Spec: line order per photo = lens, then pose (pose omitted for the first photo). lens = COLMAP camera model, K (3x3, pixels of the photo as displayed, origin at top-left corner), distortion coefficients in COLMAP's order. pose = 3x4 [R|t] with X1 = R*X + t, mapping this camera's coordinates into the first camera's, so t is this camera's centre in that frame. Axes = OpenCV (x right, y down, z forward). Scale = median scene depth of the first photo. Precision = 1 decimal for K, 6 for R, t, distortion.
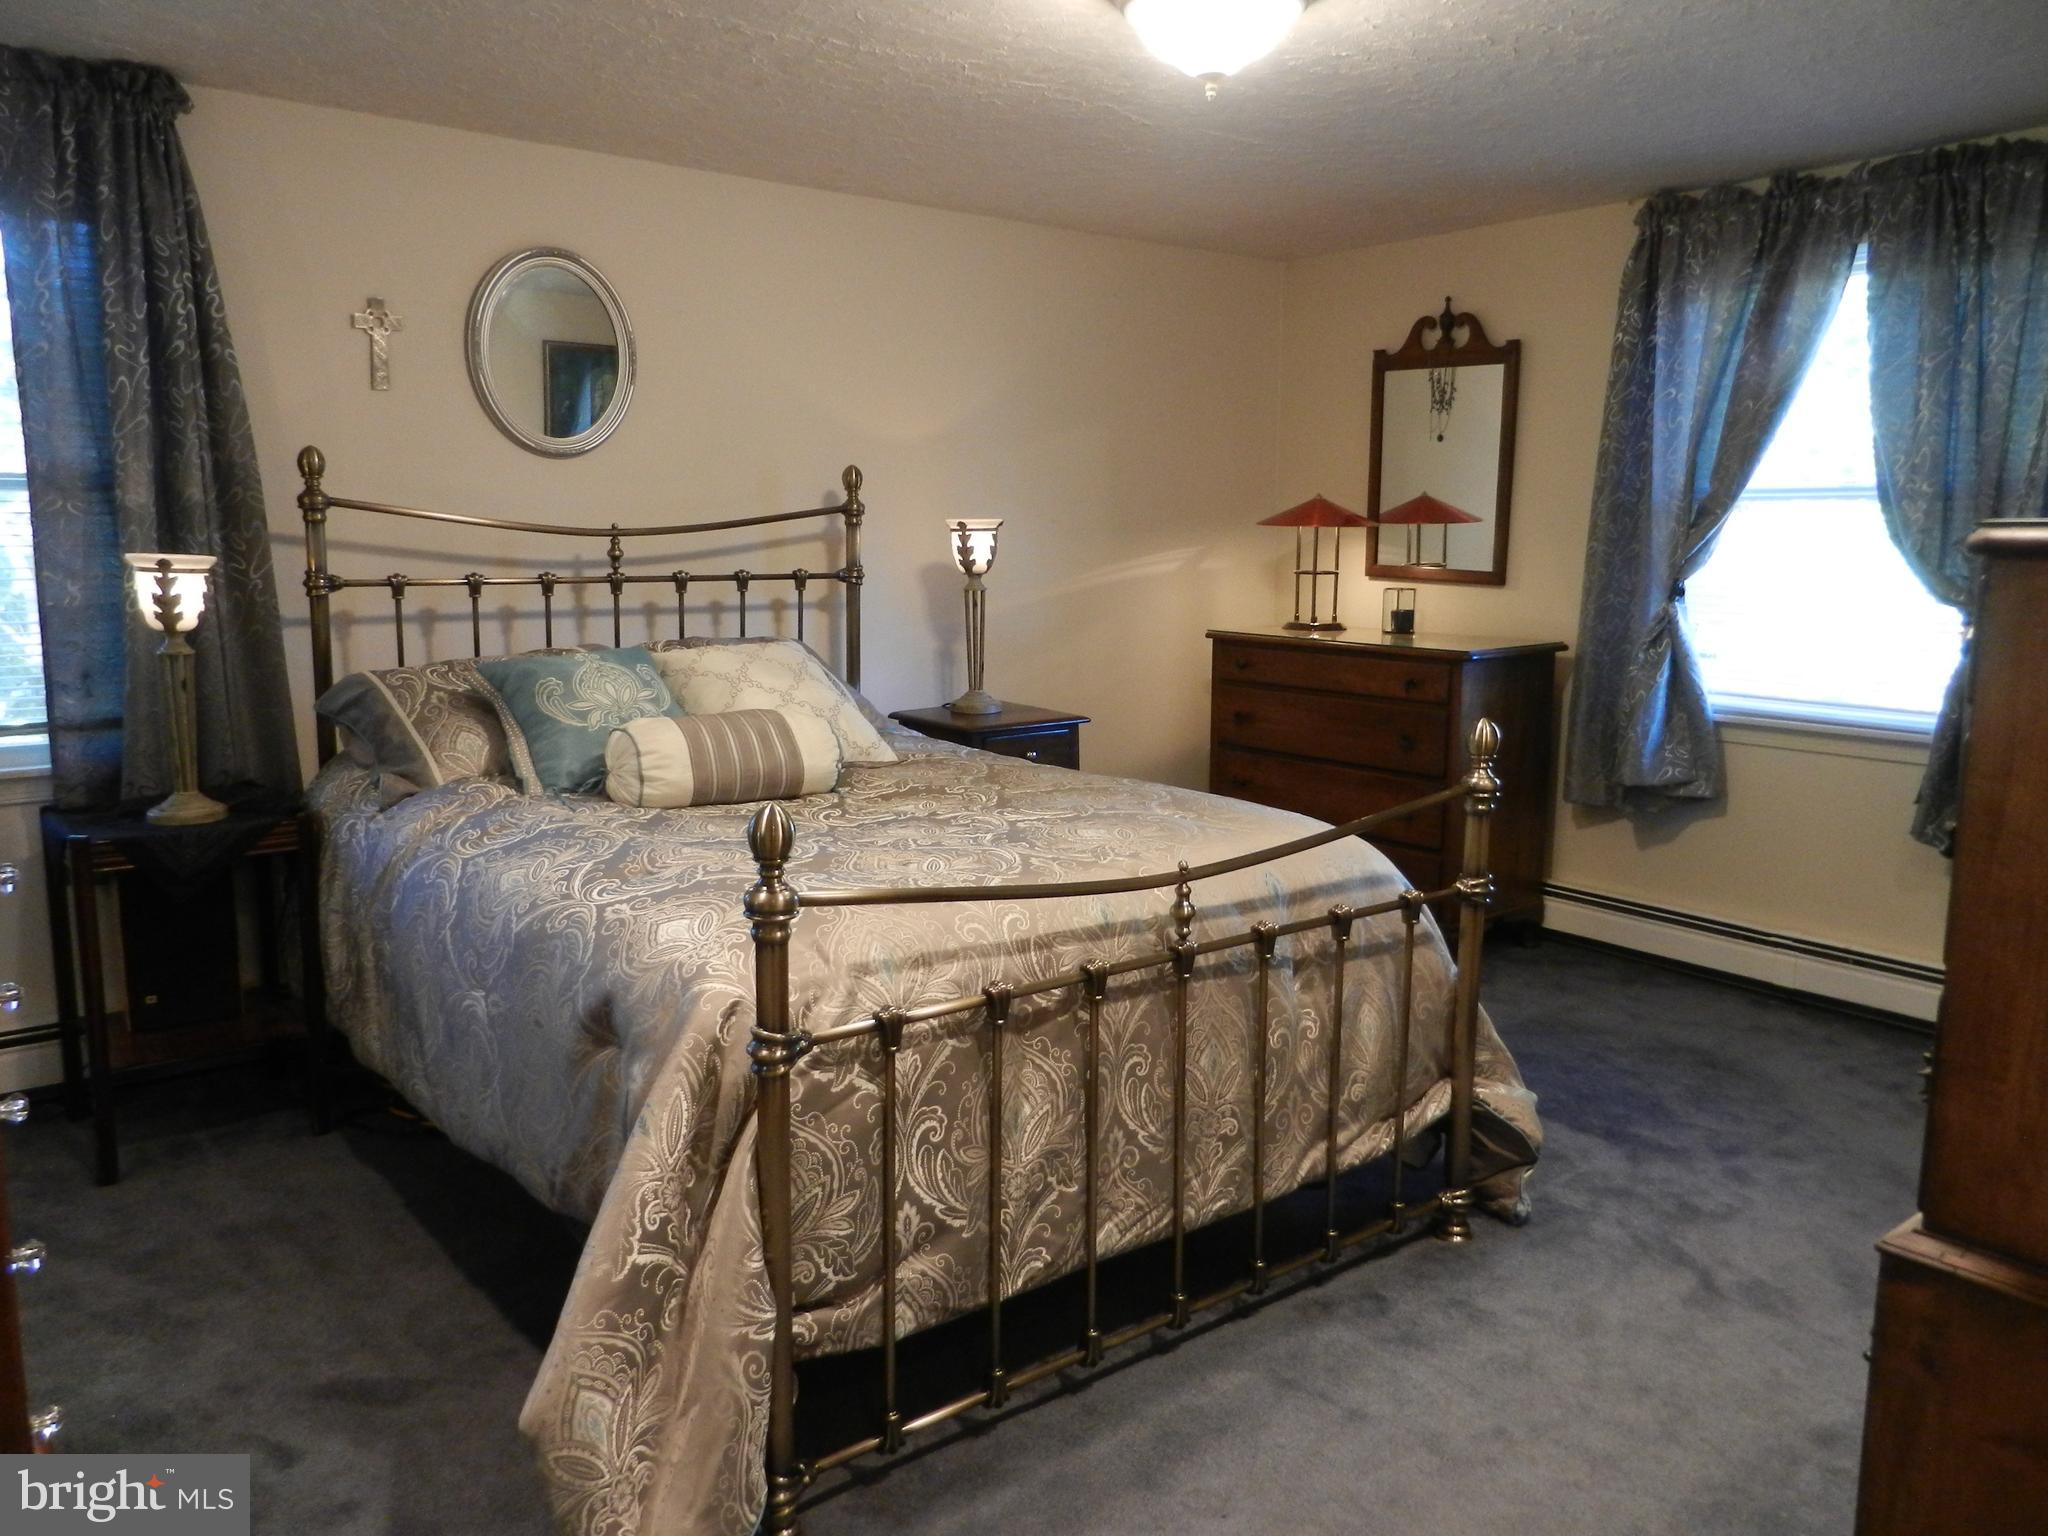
lens RADIAL K [[1511.9, 0, 1024.0], [0, 1511.9, 768.0], [0, 0, 1]] dist [-0.002043, 0.002509]
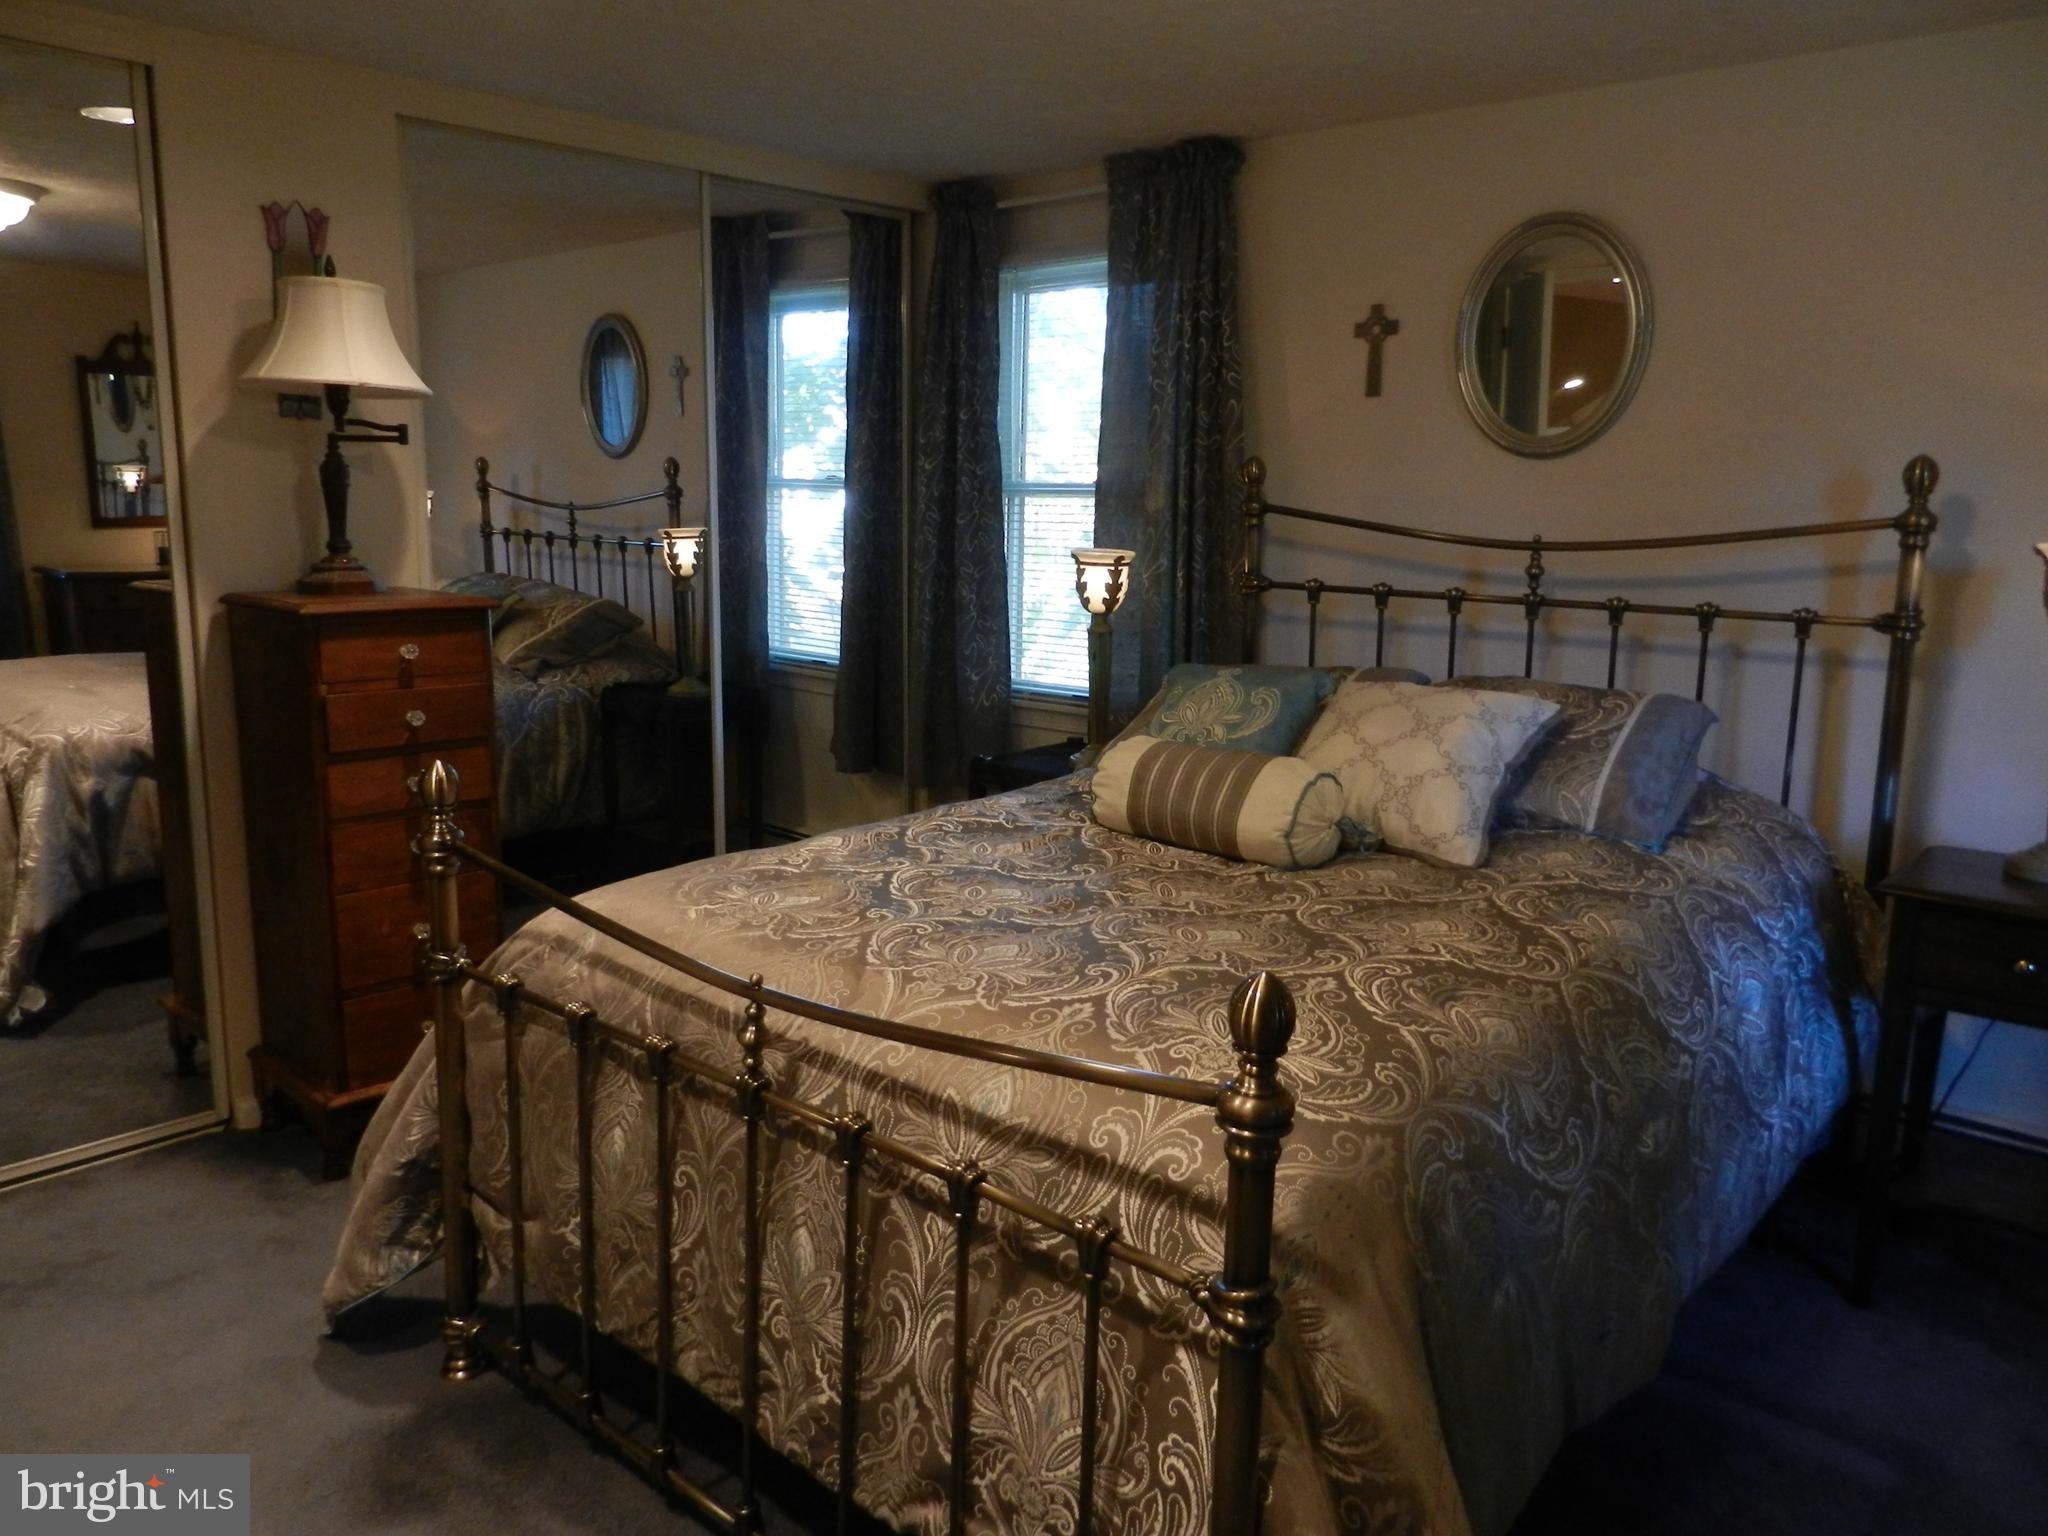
lens RADIAL K [[1511.9, 0, 1024.0], [0, 1511.9, 768.0], [0, 0, 1]] dist [-0.002043, 0.002509]
pose [[0.176831, 0.169595, -0.969520, 0.514189], [-0.175917, 0.974627, 0.138403, -0.101691], [0.968392, 0.146081, 0.202179, 0.572057]]
